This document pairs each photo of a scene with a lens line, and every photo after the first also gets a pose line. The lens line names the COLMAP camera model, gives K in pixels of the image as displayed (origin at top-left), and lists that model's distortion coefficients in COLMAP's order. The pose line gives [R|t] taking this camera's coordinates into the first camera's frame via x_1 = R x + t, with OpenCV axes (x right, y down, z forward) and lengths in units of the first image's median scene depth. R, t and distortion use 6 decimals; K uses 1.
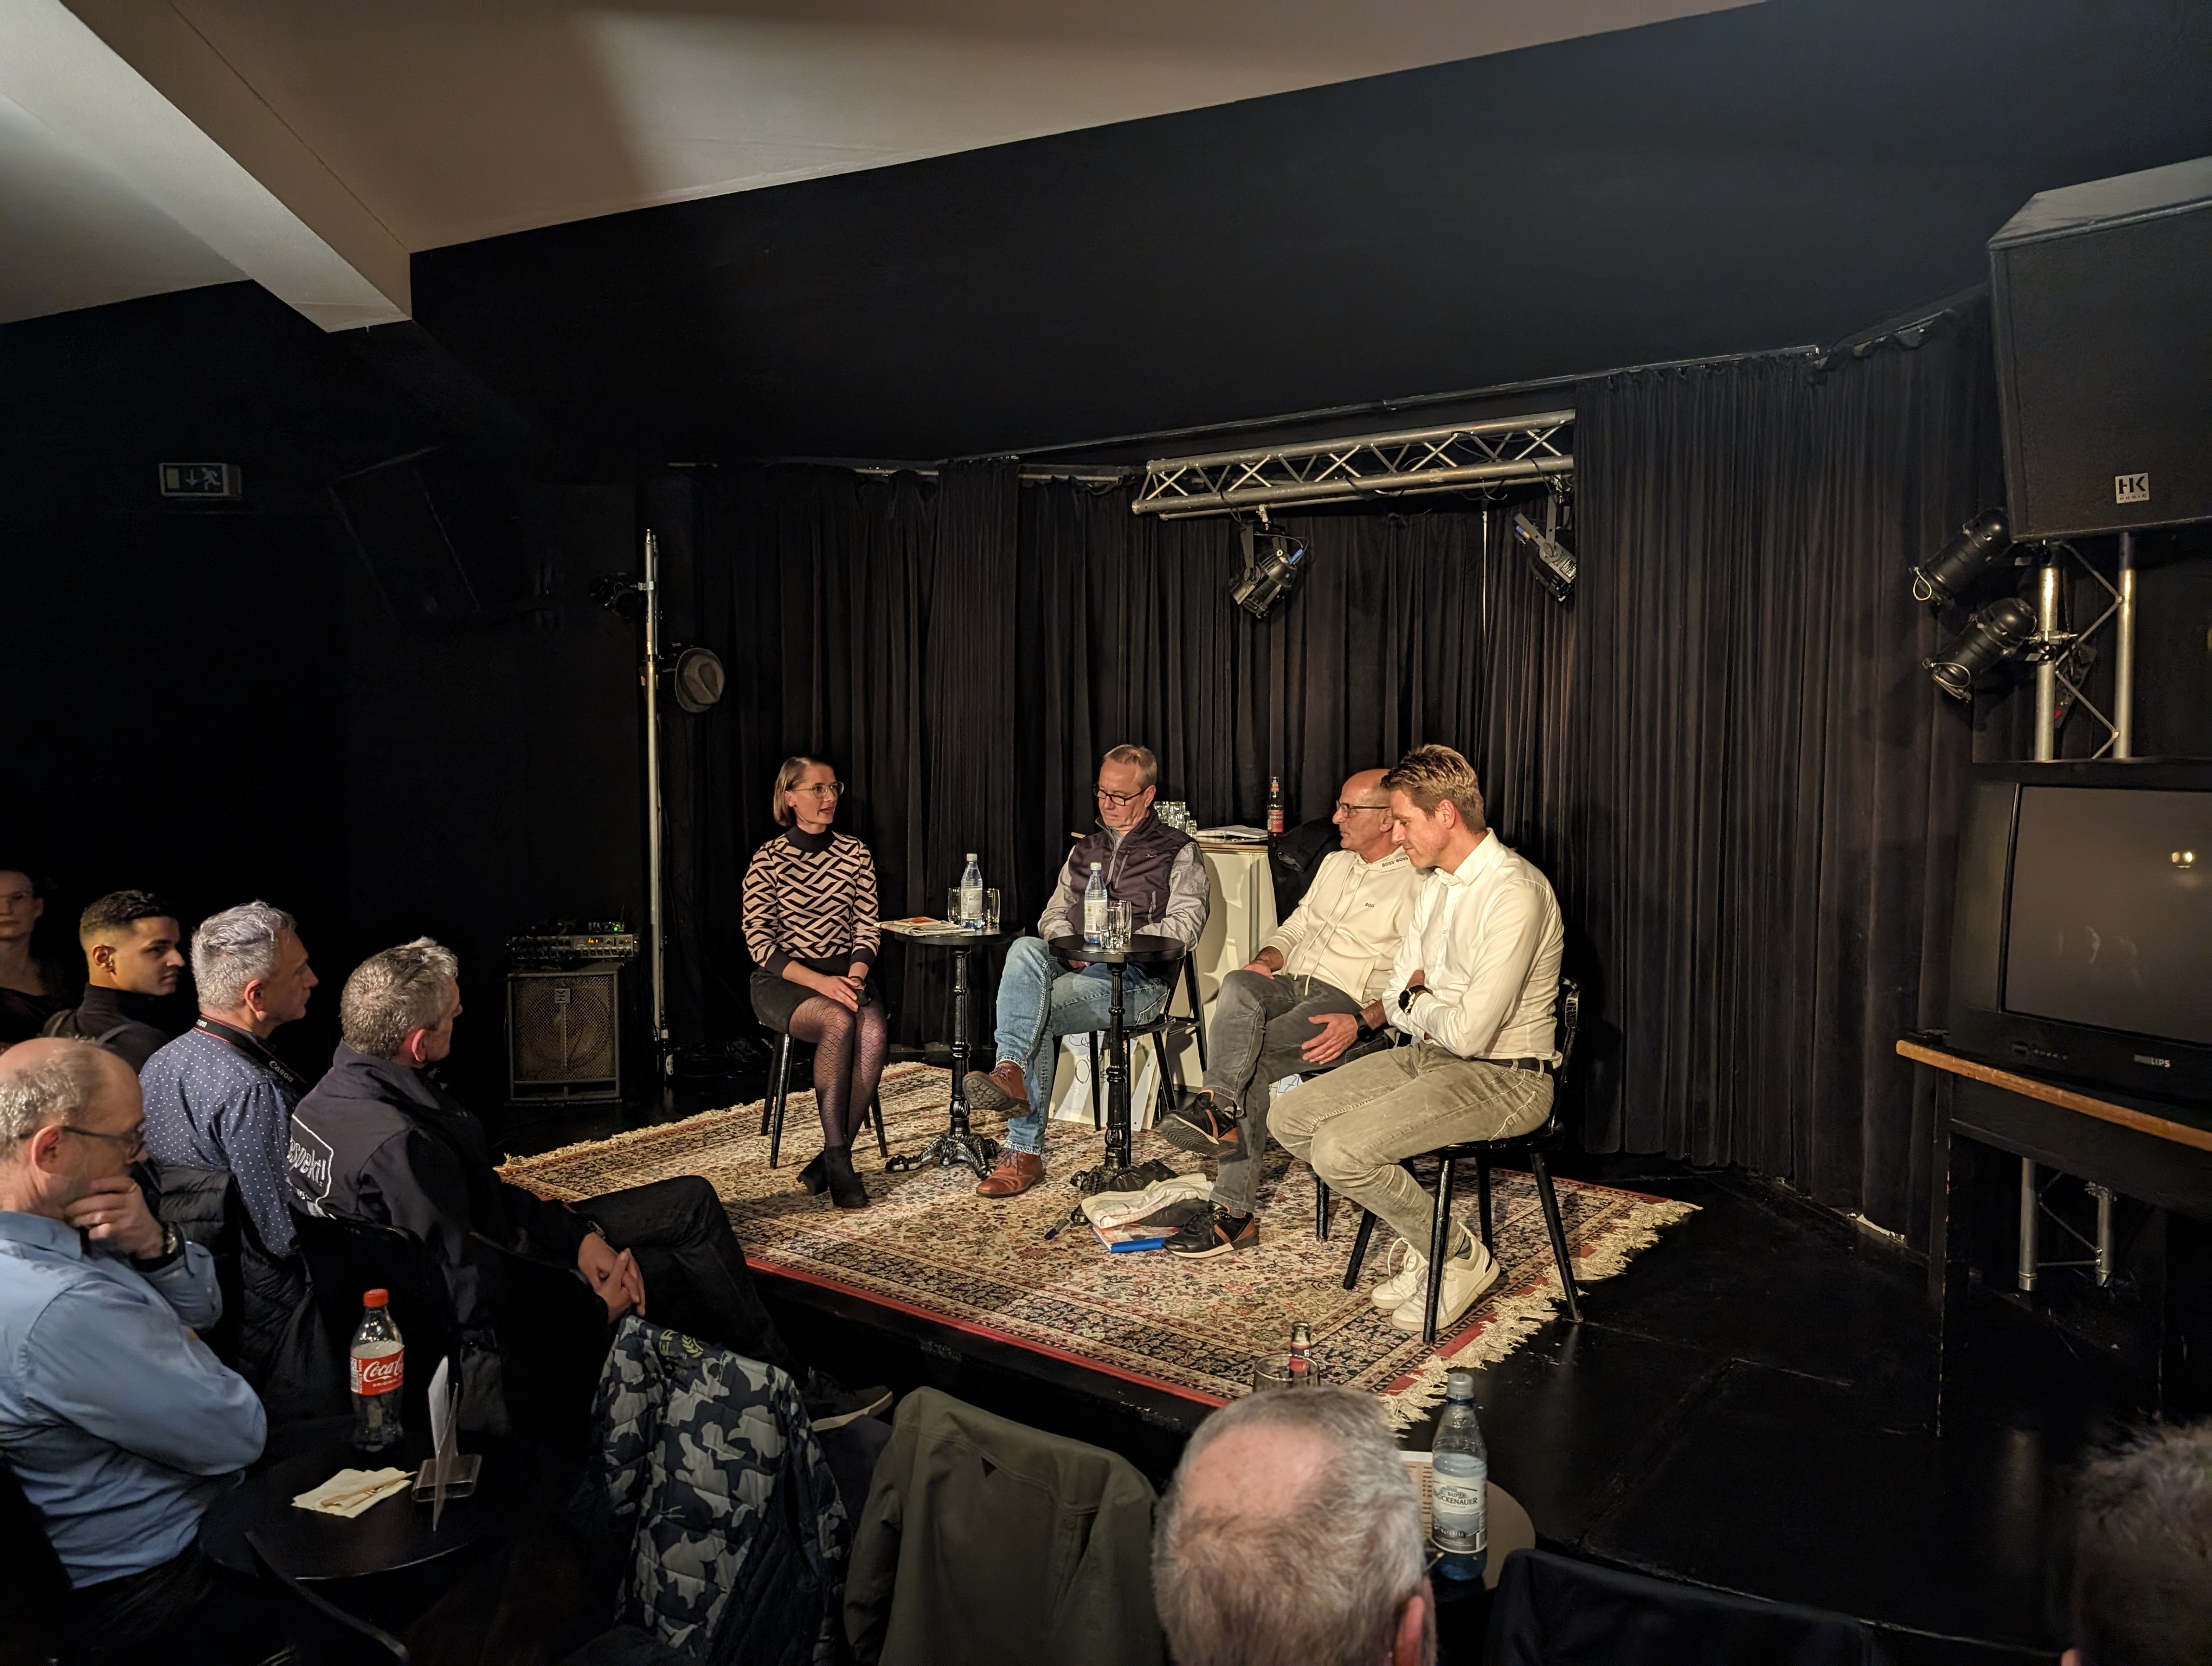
lens RADIAL K [[1557.3, 0, 1089.6], [0, 1557.3, 821.1], [0, 0, 1]] dist [0.067497, -0.145107]
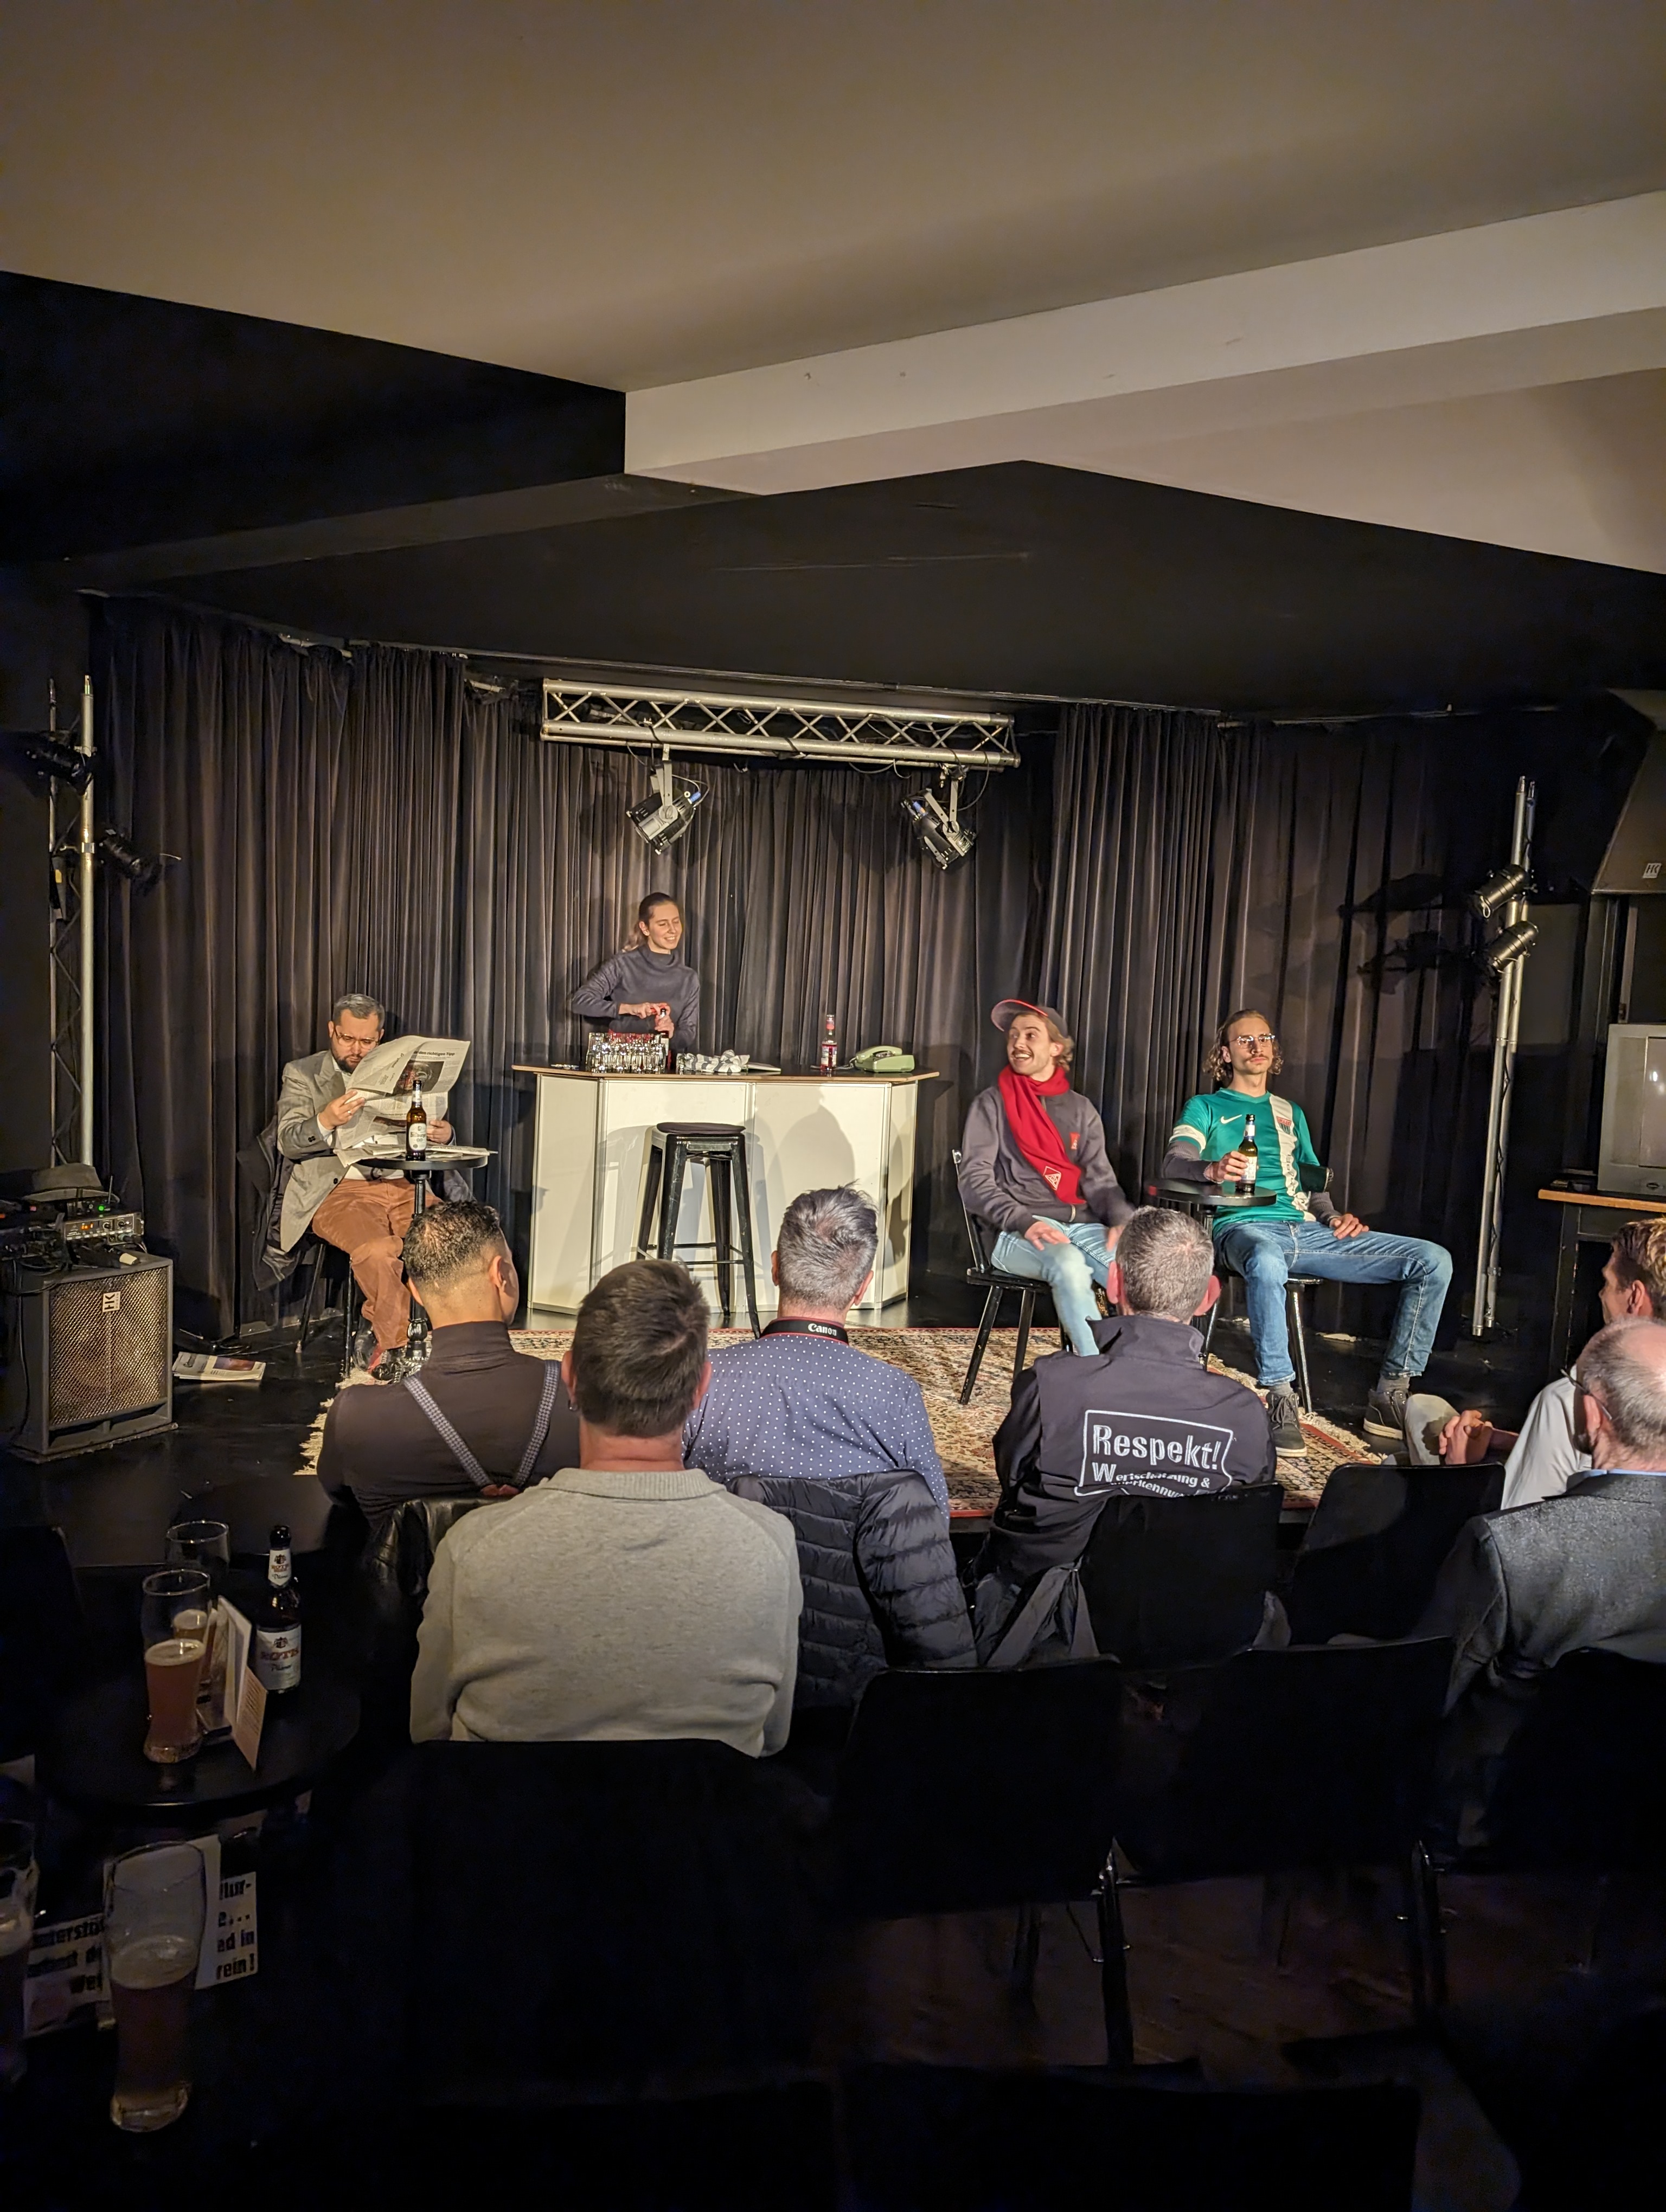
lens RADIAL K [[1562.0, 0, 777.3], [0, 1562.0, 1096.6], [0, 0, 1]] dist [0.038234, -0.067407]
pose [[0.677945, -0.038567, 0.734101, -0.639580], [0.000021, 0.998624, 0.052445, -0.024898], [-0.735113, -0.035540, 0.677012, 0.248643]]
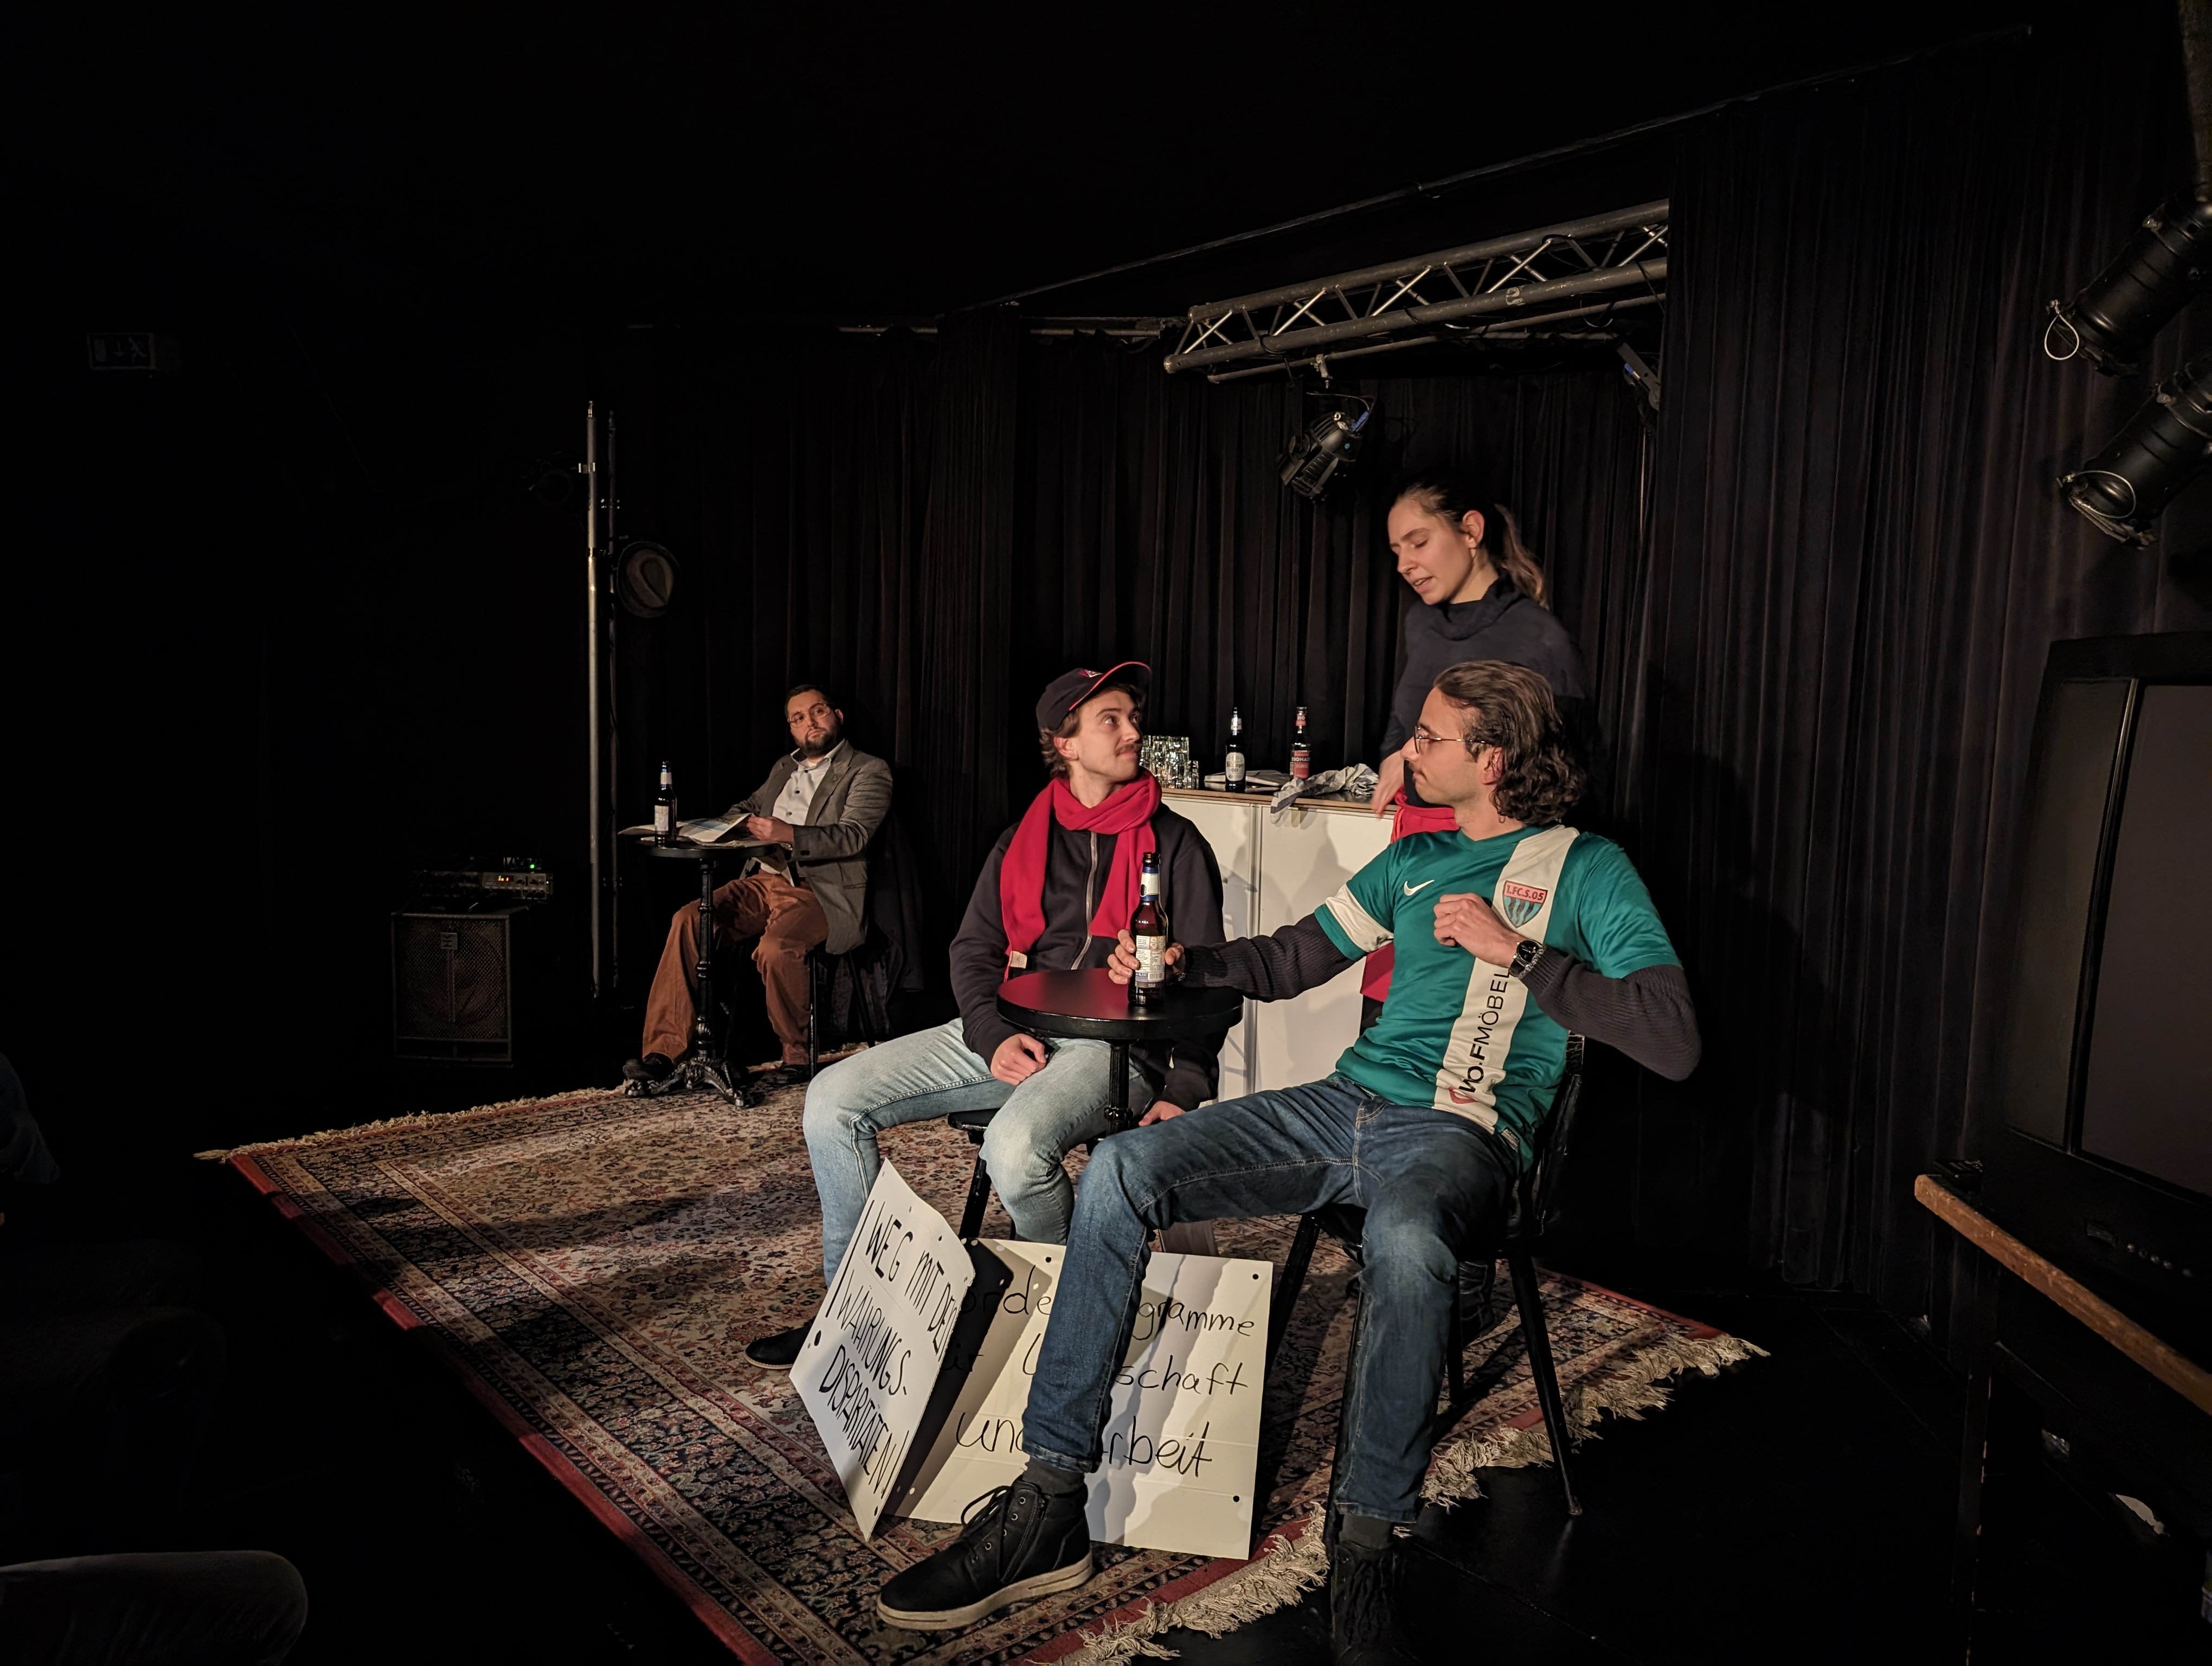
lens RADIAL K [[1582.2, 0, 1088.7], [0, 1582.2, 826.3], [0, 0, 1]] dist [0.011090, -0.029106]
pose [[0.977833, 0.038739, -0.205770, 0.176833], [-0.032306, 0.998881, 0.034536, 0.006789], [0.206878, -0.027123, 0.977991, 0.215445]]
